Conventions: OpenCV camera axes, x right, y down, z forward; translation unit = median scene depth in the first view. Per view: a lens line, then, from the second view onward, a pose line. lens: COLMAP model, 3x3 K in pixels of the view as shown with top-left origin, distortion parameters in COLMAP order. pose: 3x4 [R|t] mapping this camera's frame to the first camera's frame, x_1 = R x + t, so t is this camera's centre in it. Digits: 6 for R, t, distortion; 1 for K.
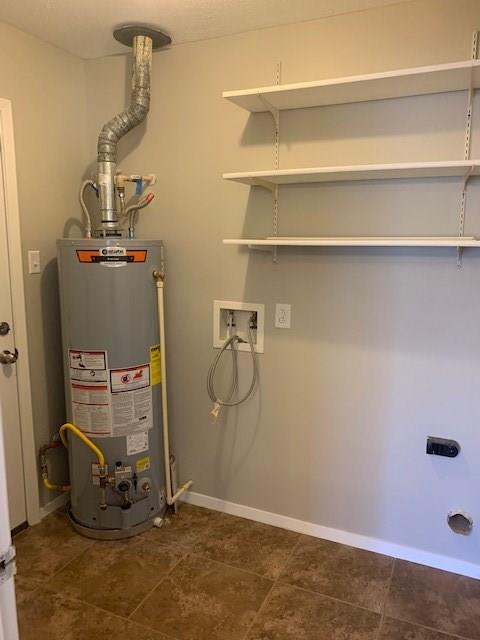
lens RADIAL K [[488.5, 0, 240.5], [0, 488.5, 317.6], [0, 0, 1]] dist [0.004150, -0.015932]
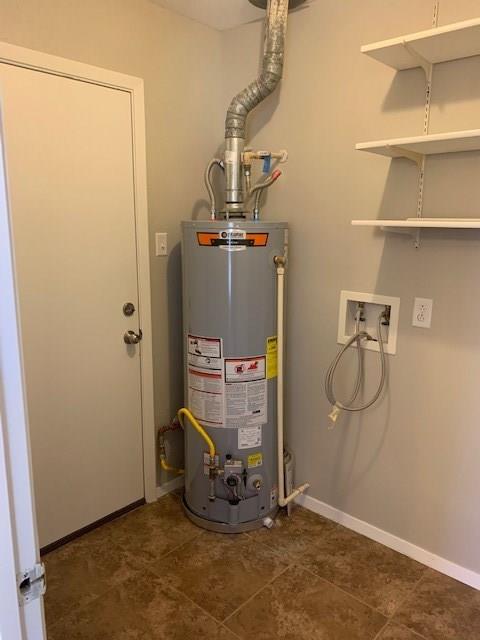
lens RADIAL K [[490.9, 0, 239.1], [0, 490.9, 321.8], [0, 0, 1]] dist [0.029392, -0.048319]
pose [[0.953116, 0.062824, -0.296010, 0.039087], [-0.051862, 0.997651, 0.044748, -0.009390], [0.298126, -0.027298, 0.954136, 0.092050]]
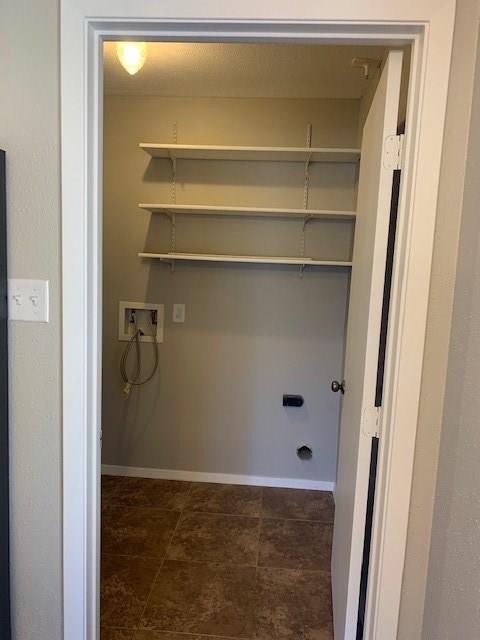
lens RADIAL K [[490.9, 0, 239.1], [0, 490.9, 321.8], [0, 0, 1]] dist [0.029392, -0.048319]
pose [[0.938169, -0.013443, 0.345915, -0.215661], [0.019298, 0.999723, -0.013488, 0.040622], [-0.345638, 0.019330, 0.938169, -0.290837]]
